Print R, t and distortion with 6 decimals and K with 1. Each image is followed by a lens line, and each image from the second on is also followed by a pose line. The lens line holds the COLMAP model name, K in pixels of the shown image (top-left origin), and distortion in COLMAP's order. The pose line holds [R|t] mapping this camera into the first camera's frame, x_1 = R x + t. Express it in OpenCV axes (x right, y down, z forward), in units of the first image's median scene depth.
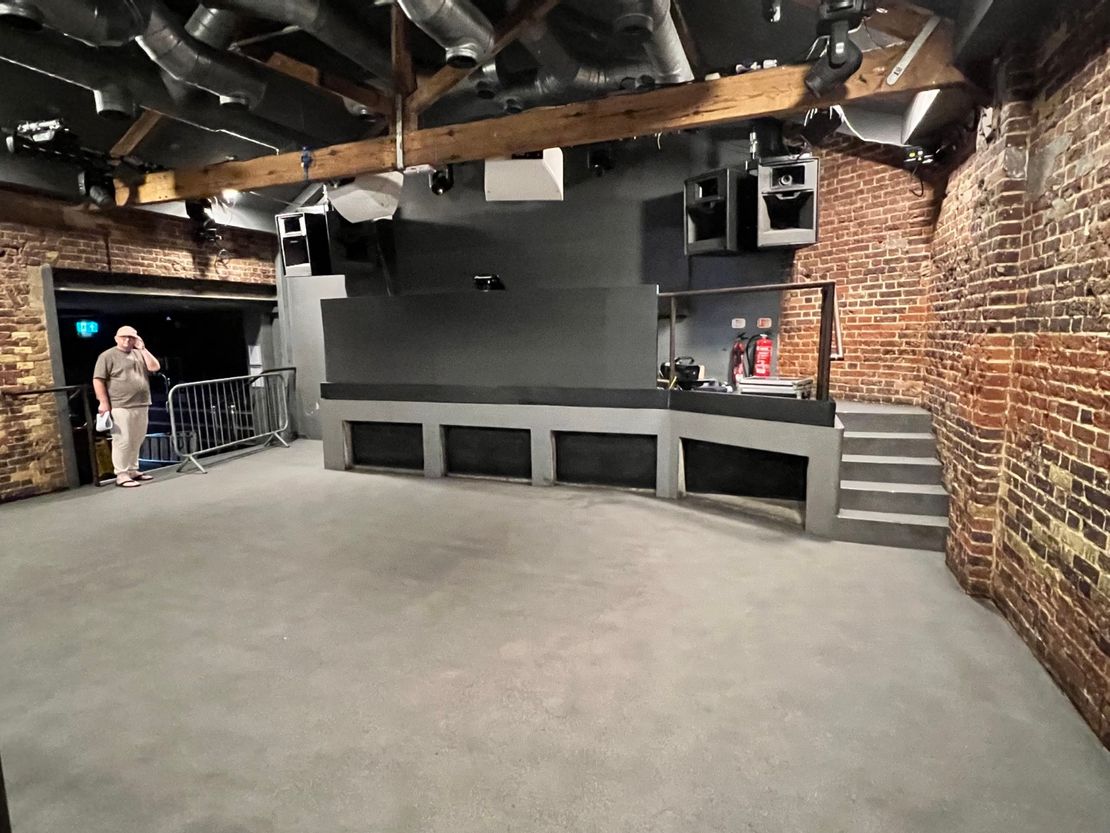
lens RADIAL K [[593.4, 0, 555.0], [0, 593.4, 416.5], [0, 0, 1]] dist [-0.000215, -0.000097]
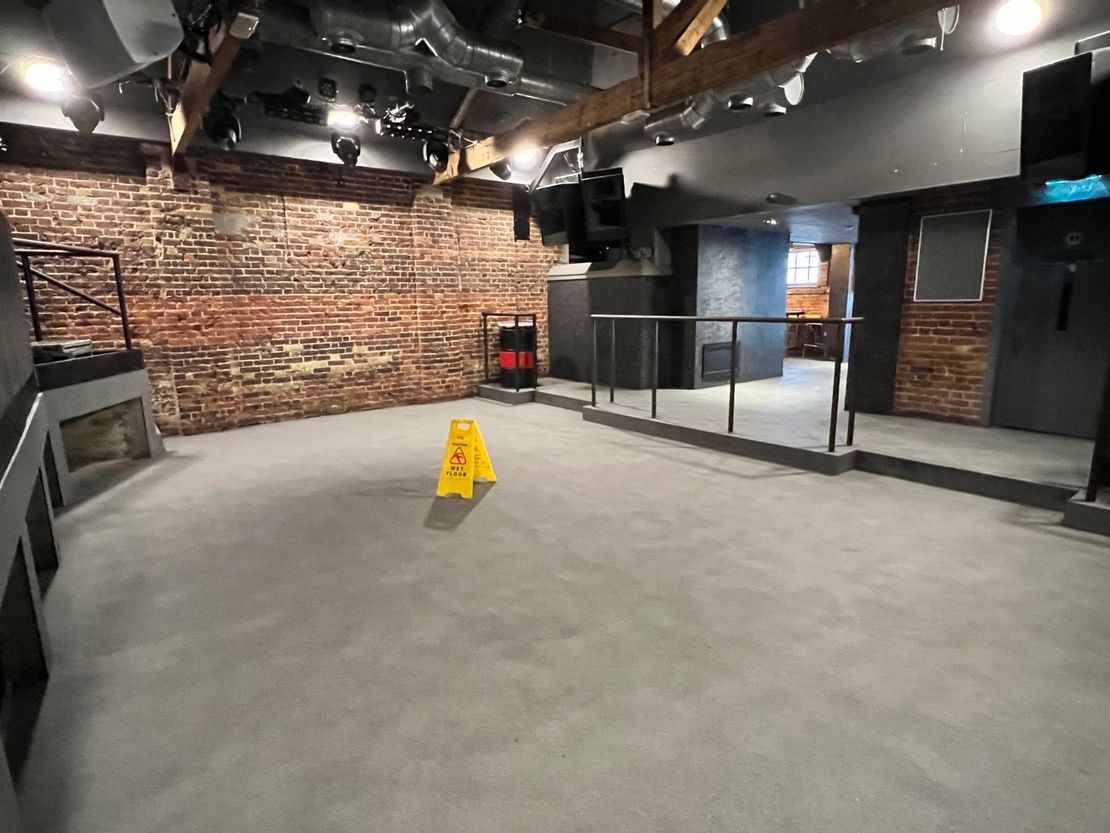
lens RADIAL K [[593.4, 0, 555.0], [0, 593.4, 416.5], [0, 0, 1]] dist [-0.000215, -0.000097]
pose [[-0.859118, -0.066146, 0.507484, -0.862354], [0.106126, 0.947032, 0.303097, -0.160626], [-0.500653, 0.314253, -0.806593, 1.448200]]
